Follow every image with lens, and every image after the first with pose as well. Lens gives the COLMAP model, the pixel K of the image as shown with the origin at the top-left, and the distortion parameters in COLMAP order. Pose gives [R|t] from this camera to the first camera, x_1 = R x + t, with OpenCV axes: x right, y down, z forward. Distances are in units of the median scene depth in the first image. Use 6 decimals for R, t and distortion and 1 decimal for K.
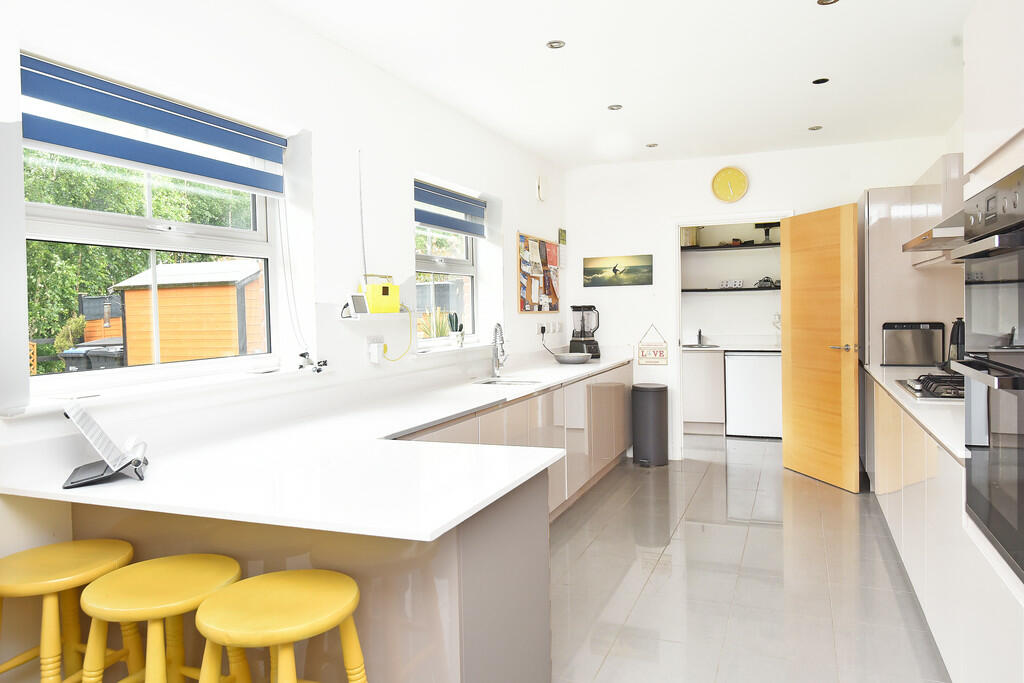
lens RADIAL K [[677.6, 0, 513.3], [0, 677.6, 324.3], [0, 0, 1]] dist [0.003200, 0.002187]
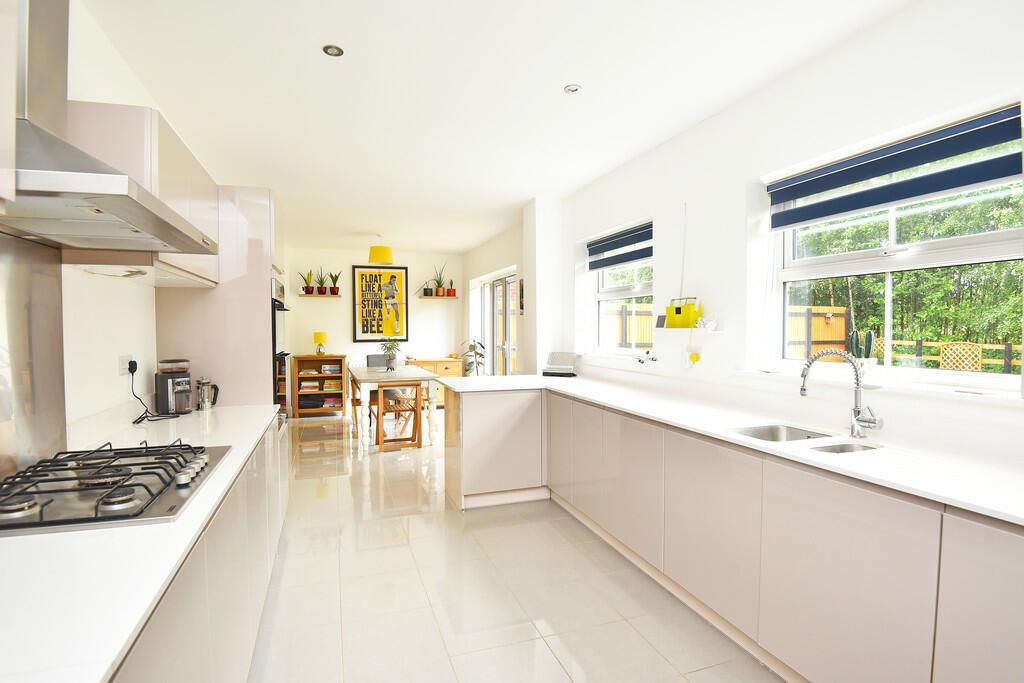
lens RADIAL K [[493.1, 0, 512.0], [0, 493.1, 341.5], [0, 0, 1]] dist [-0.001277, -0.000124]
pose [[-0.734982, 0.040017, -0.676905, 0.395521], [0.001990, 0.998380, 0.056860, -0.026761], [0.678084, 0.040444, -0.733871, 0.874753]]
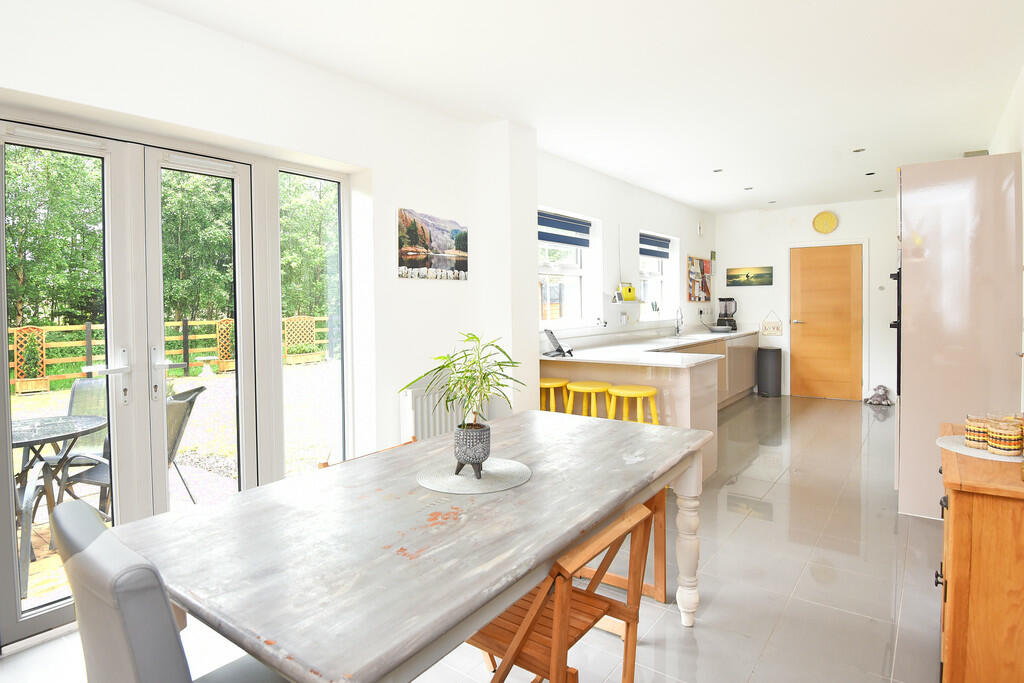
lens RADIAL K [[566.6, 0, 513.2], [0, 566.6, 315.8], [0, 0, 1]] dist [0.019648, -0.052090]
pose [[0.969711, 0.014731, -0.243809, -0.063327], [-0.013661, 0.999888, 0.006079, 0.014660], [0.243872, -0.002564, 0.969804, -0.472389]]
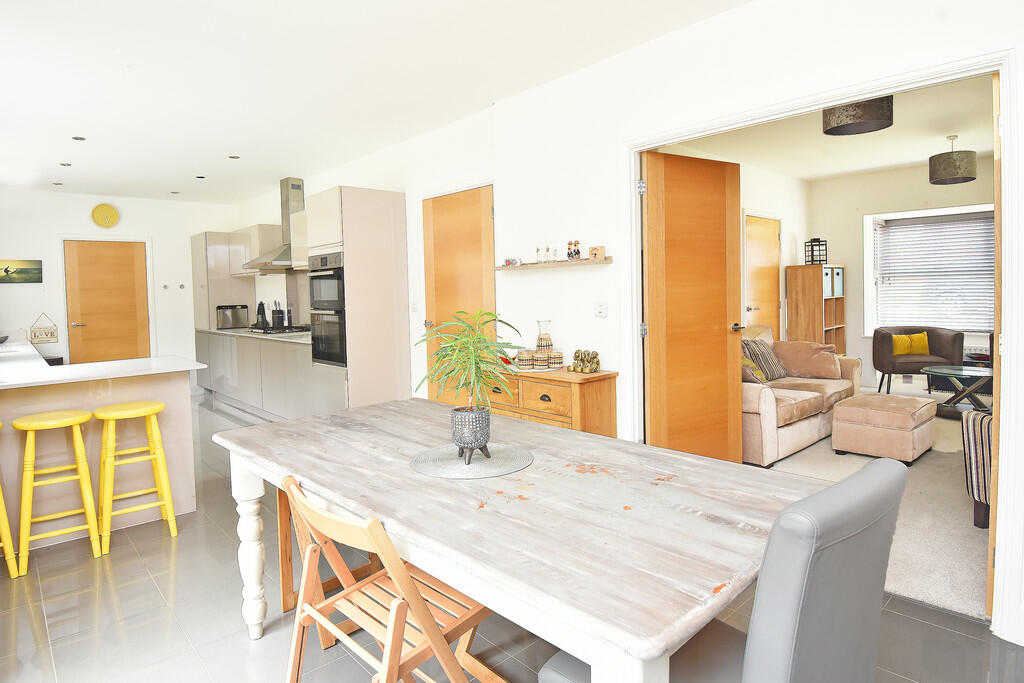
lens RADIAL K [[566.6, 0, 513.2], [0, 566.6, 315.8], [0, 0, 1]] dist [0.019648, -0.052090]
pose [[0.409400, -0.030307, 0.911851, -0.443913], [0.038363, 0.999136, 0.015984, 0.025738], [-0.911548, 0.028438, 0.410209, -0.307936]]
